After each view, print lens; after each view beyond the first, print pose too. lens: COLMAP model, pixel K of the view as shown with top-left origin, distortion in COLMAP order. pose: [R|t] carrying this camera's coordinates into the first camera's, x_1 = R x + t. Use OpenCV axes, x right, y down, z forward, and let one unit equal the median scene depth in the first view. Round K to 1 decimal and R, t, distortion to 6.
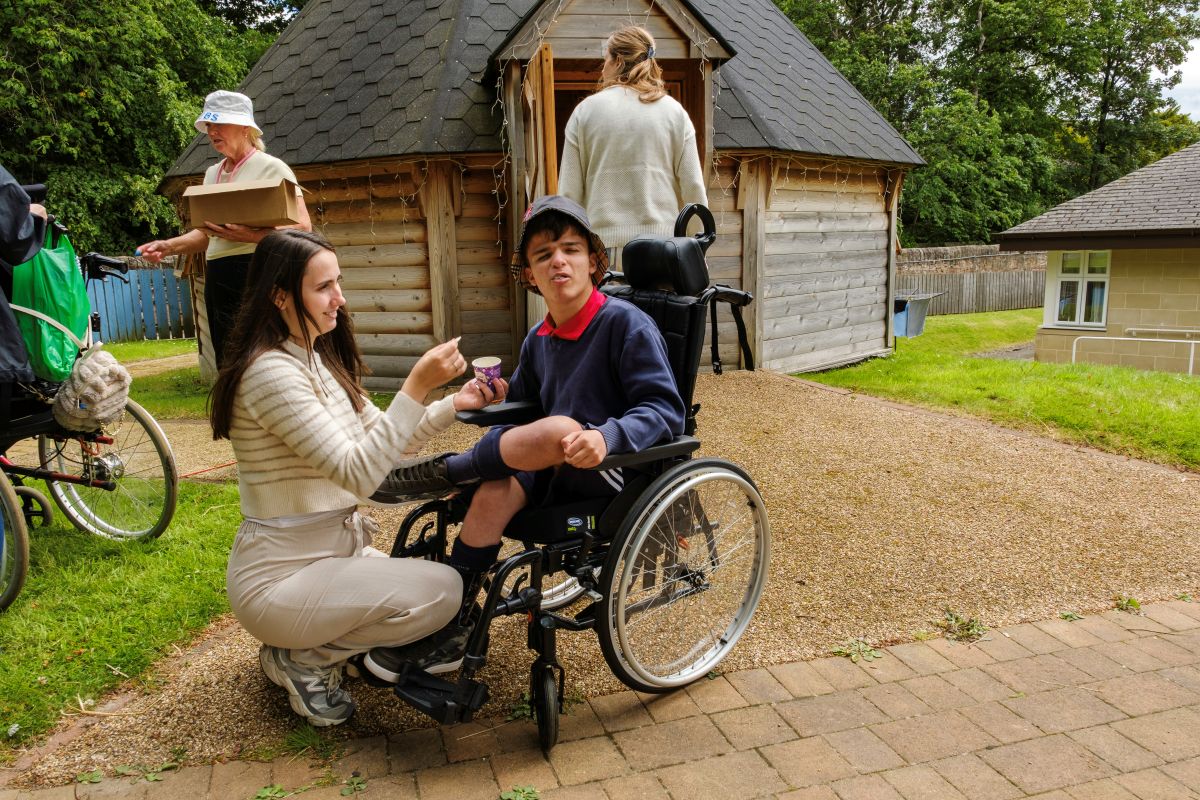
lens RADIAL K [[717.9, 0, 601.0], [0, 717.9, 378.2], [0, 0, 1]] dist [-0.049934, -0.000634]
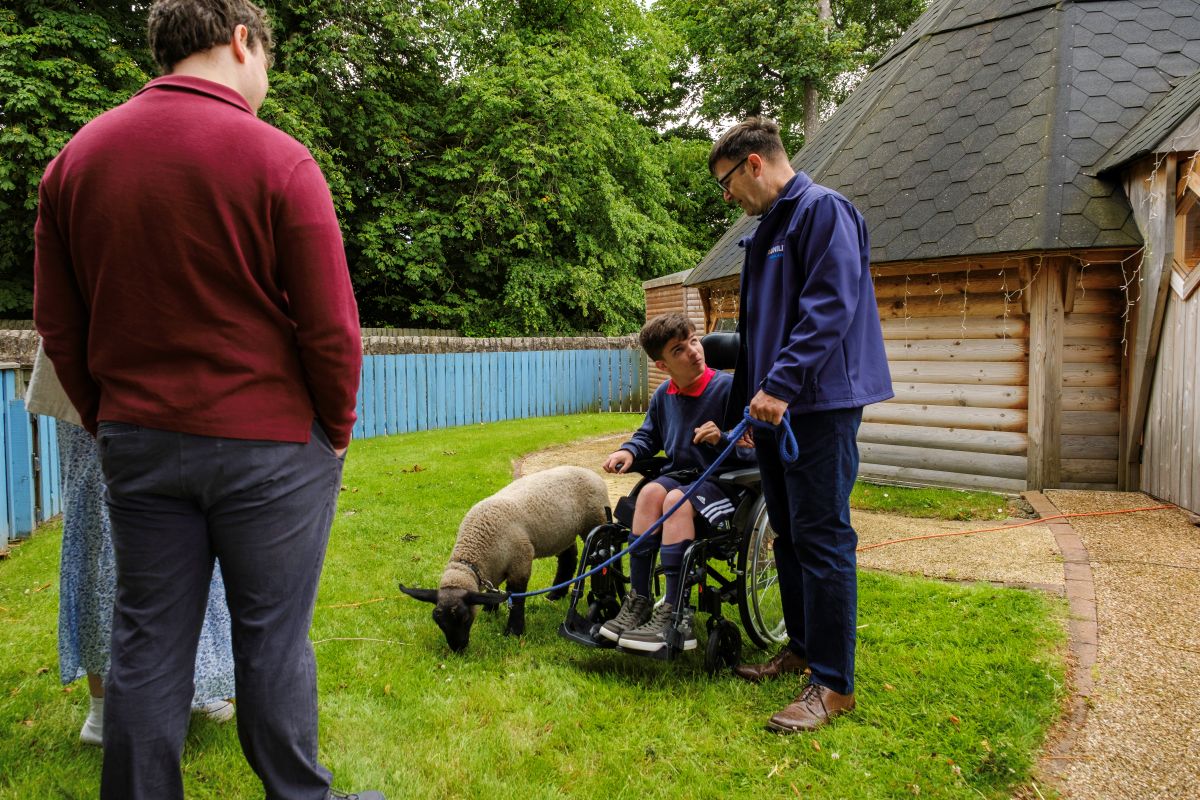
lens RADIAL K [[717.9, 0, 601.0], [0, 717.9, 378.2], [0, 0, 1]] dist [-0.049934, -0.000634]
pose [[0.904266, 0.039178, -0.425168, -0.348445], [-0.086351, 0.991985, -0.092248, 0.002300], [0.418146, 0.120130, 0.900401, -0.097204]]
